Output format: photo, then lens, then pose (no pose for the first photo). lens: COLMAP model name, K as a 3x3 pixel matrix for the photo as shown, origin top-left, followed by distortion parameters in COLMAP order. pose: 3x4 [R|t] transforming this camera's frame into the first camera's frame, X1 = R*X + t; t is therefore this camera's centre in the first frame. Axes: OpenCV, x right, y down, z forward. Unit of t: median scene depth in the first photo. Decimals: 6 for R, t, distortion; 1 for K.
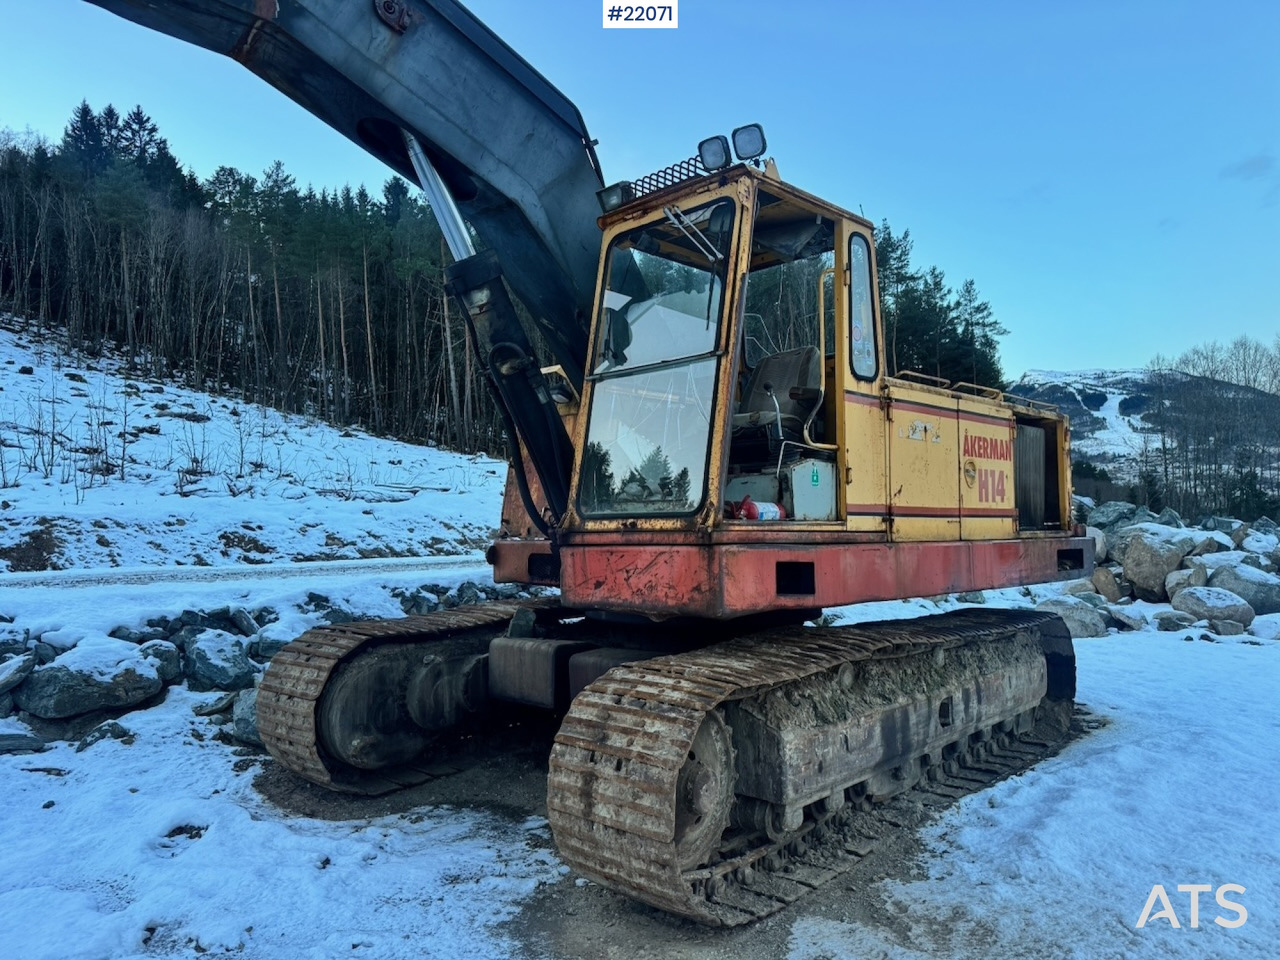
lens RADIAL K [[885.1, 0, 637.0], [0, 885.1, 484.8], [0, 0, 1]] dist [0.128527, -0.156761]
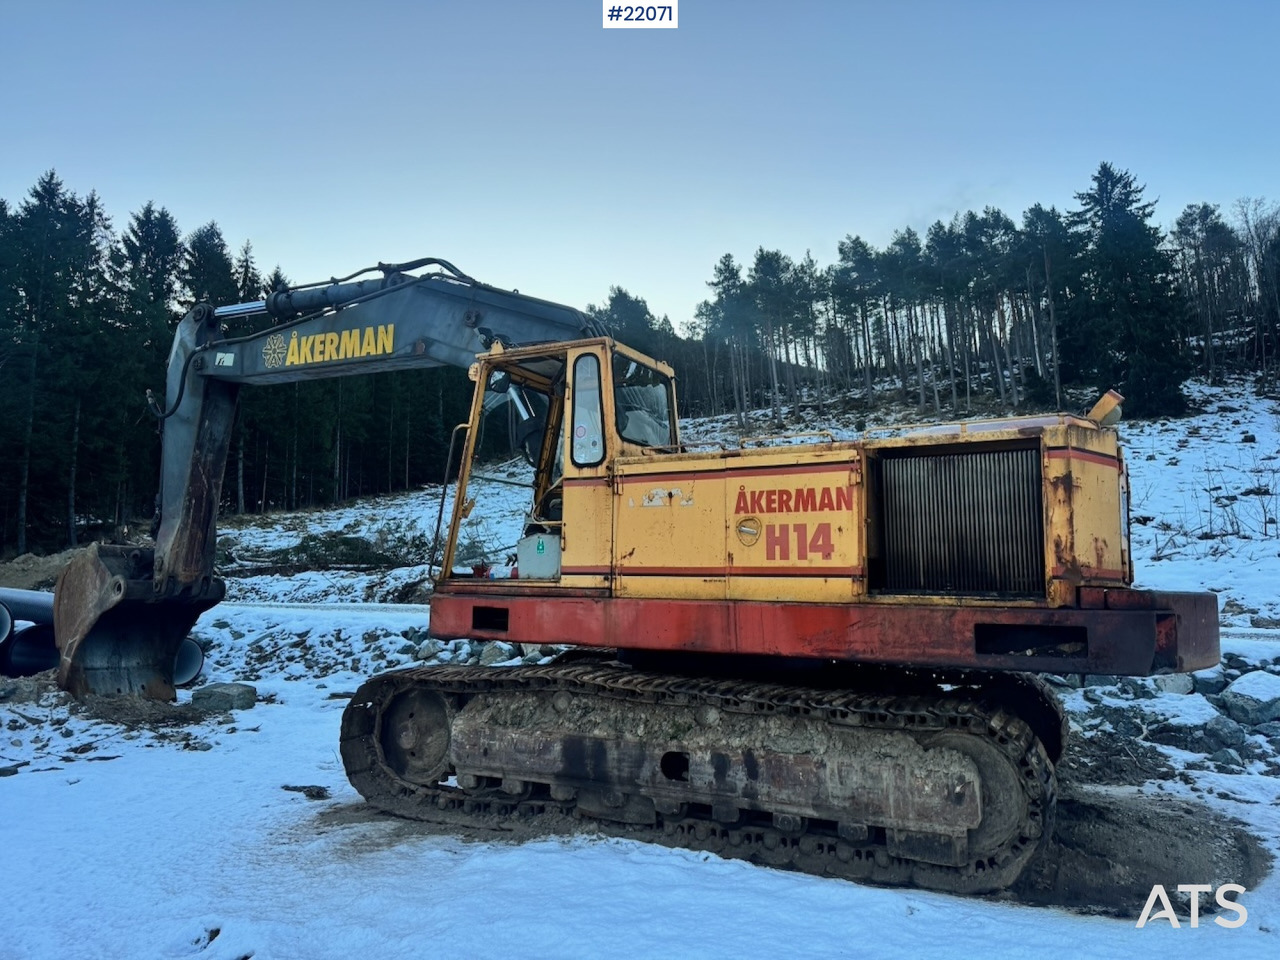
lens RADIAL K [[887.3, 0, 646.1], [0, 887.3, 487.1], [0, 0, 1]] dist [0.164861, -0.227900]
pose [[0.273523, -0.098484, -0.956810, 1.402115], [0.030905, 0.995131, -0.093593, 0.029643], [0.961369, -0.003970, 0.275235, 0.704342]]
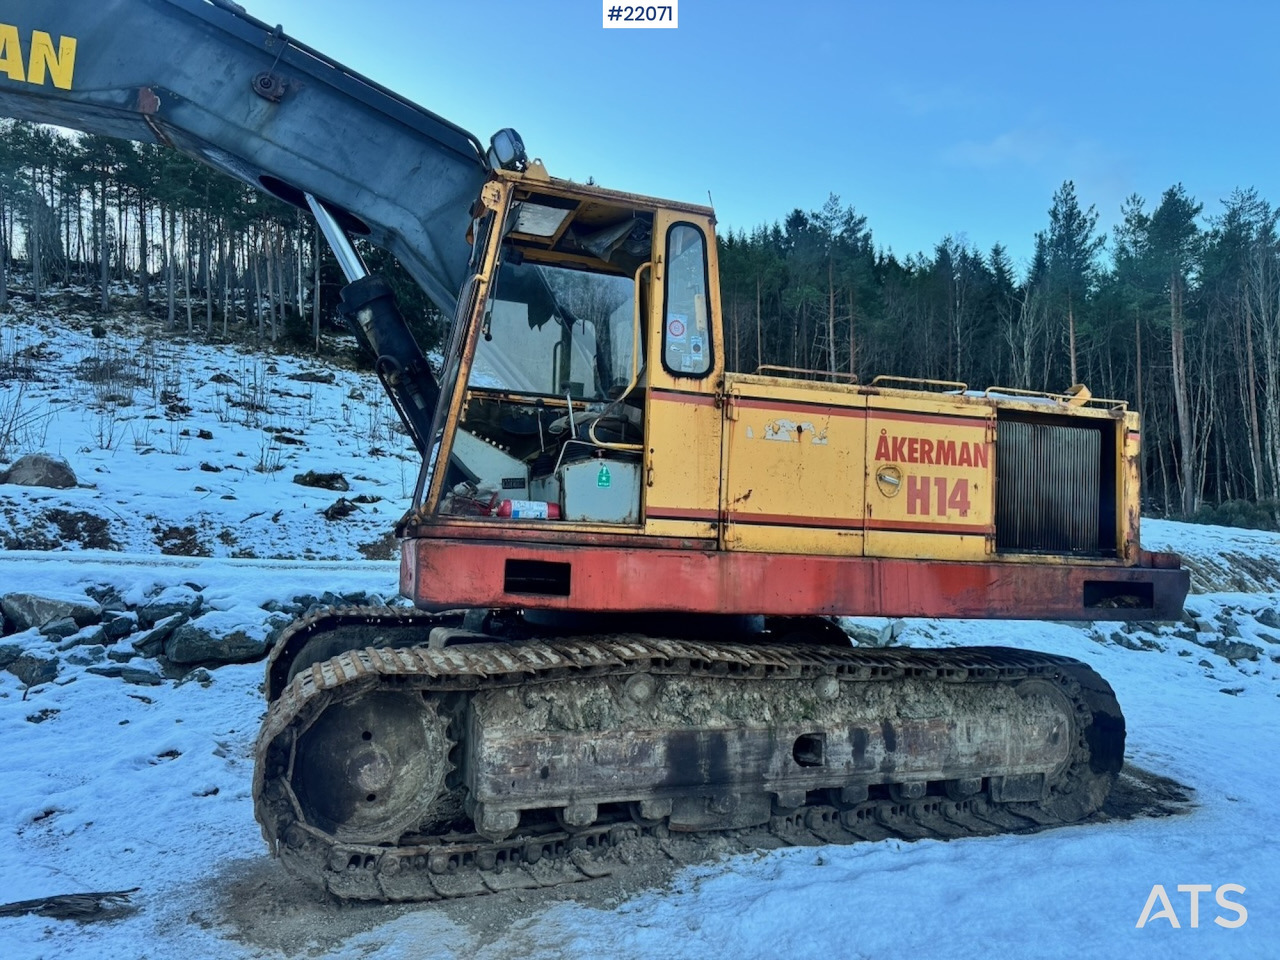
lens RADIAL K [[885.1, 0, 637.0], [0, 885.1, 484.8], [0, 0, 1]] dist [0.128527, -0.156761]
pose [[0.893884, 0.009592, -0.448195, 0.600543], [-0.022167, 0.999494, -0.022819, 0.018403], [0.447749, 0.030332, 0.893645, 0.137912]]
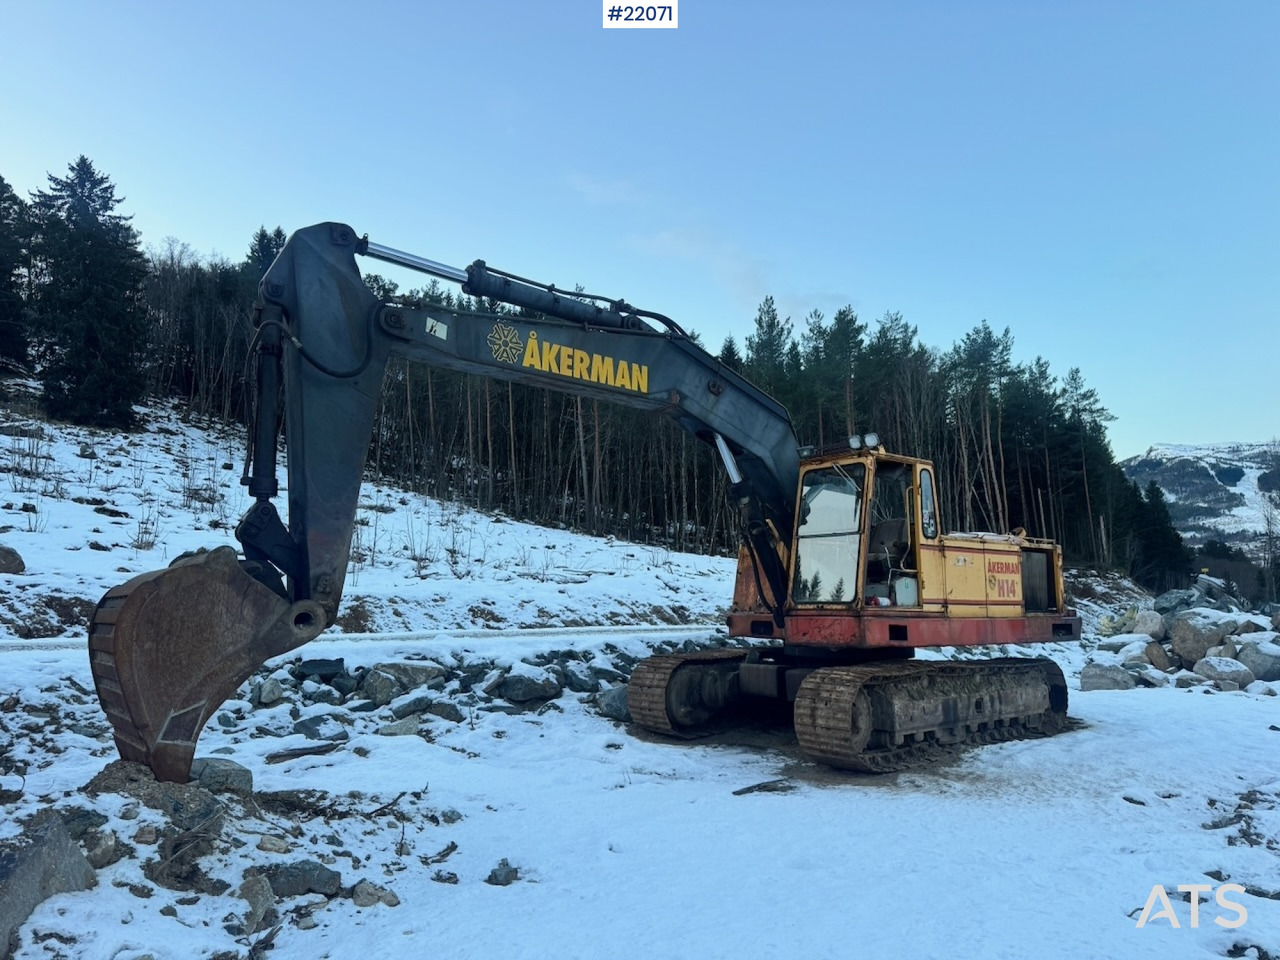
lens RADIAL K [[887.3, 0, 646.1], [0, 887.3, 487.1], [0, 0, 1]] dist [0.164861, -0.227900]
pose [[0.994632, -0.004559, -0.103374, -0.178709], [-0.003980, 0.996604, -0.082243, -0.058047], [0.103398, 0.082213, 0.991236, -1.109966]]
